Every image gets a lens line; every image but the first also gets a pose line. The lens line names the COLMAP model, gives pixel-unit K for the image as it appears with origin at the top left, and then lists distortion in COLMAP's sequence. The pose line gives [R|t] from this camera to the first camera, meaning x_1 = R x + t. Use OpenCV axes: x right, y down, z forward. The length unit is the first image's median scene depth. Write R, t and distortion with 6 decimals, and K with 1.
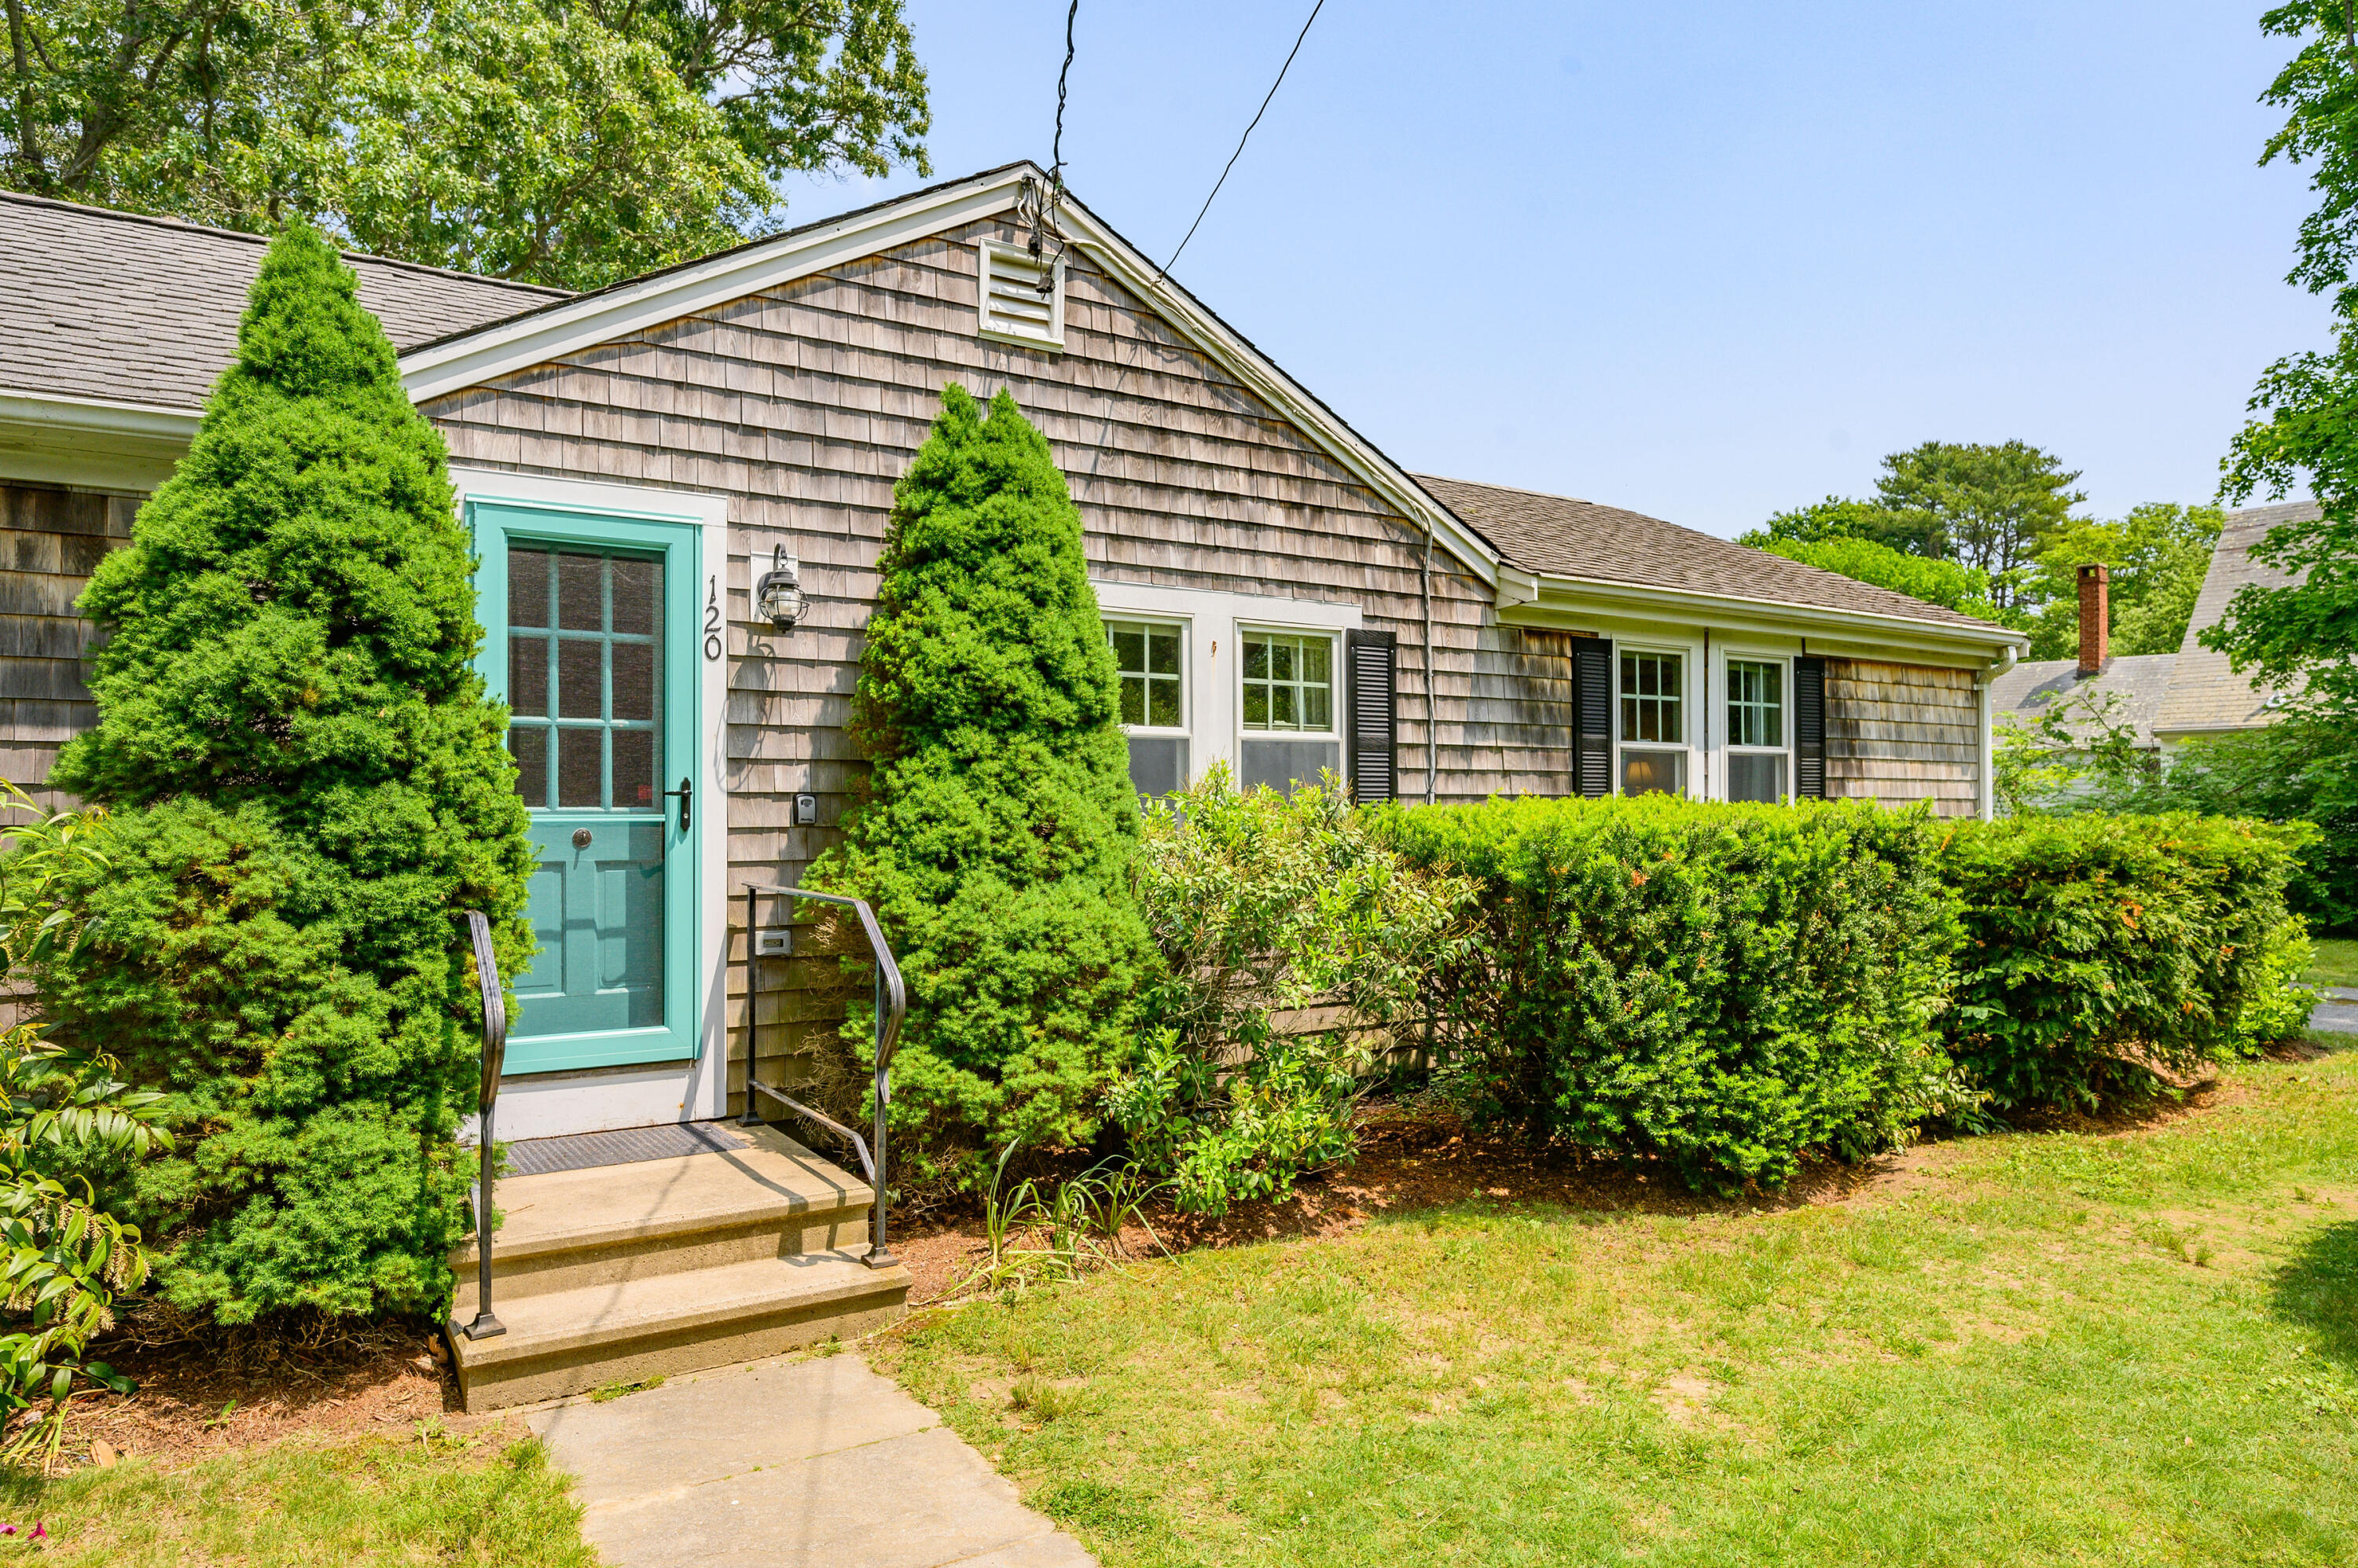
lens RADIAL K [[1481.0, 0, 1186.4], [0, 1481.0, 787.5], [0, 0, 1]] dist [-0.003851, -0.001051]
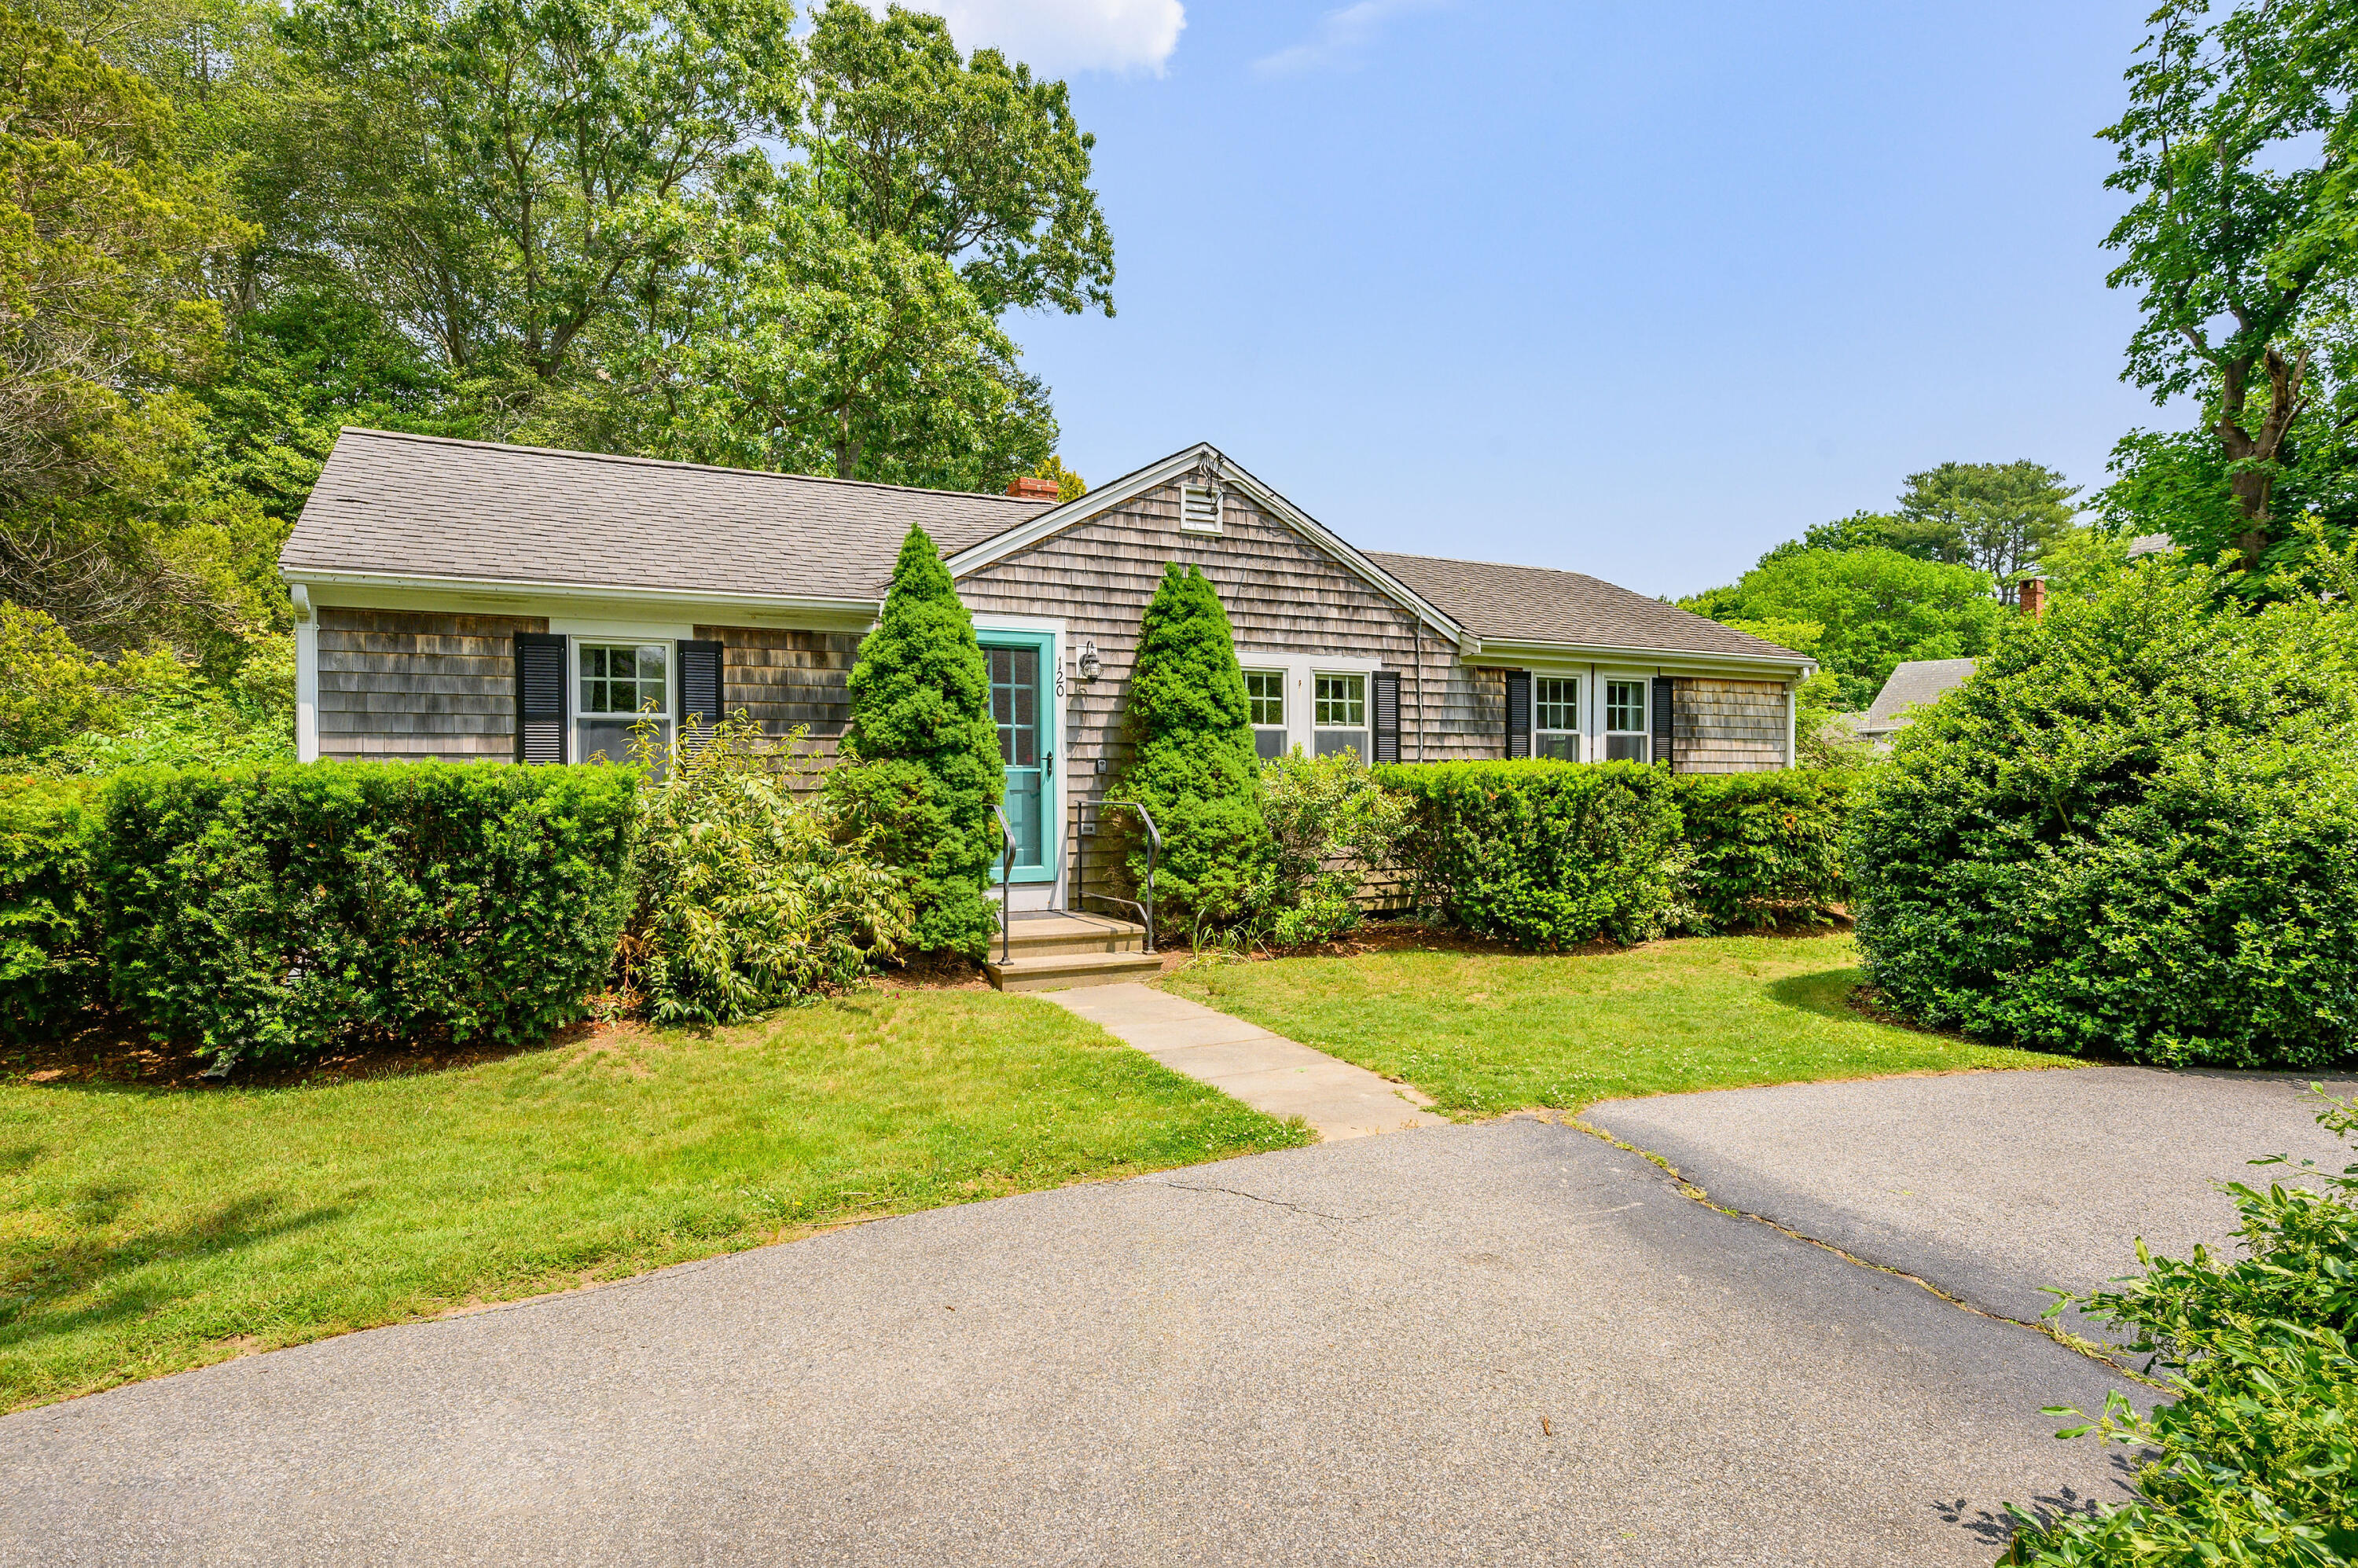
lens RADIAL K [[1279.1, 0, 1172.7], [0, 1279.1, 790.1], [0, 0, 1]] dist [0.004215, -0.004753]
pose [[0.993959, -0.000677, -0.109753, 0.043770], [0.003149, 0.999745, 0.022352, 0.008275], [0.109710, -0.022563, 0.993708, -0.804322]]
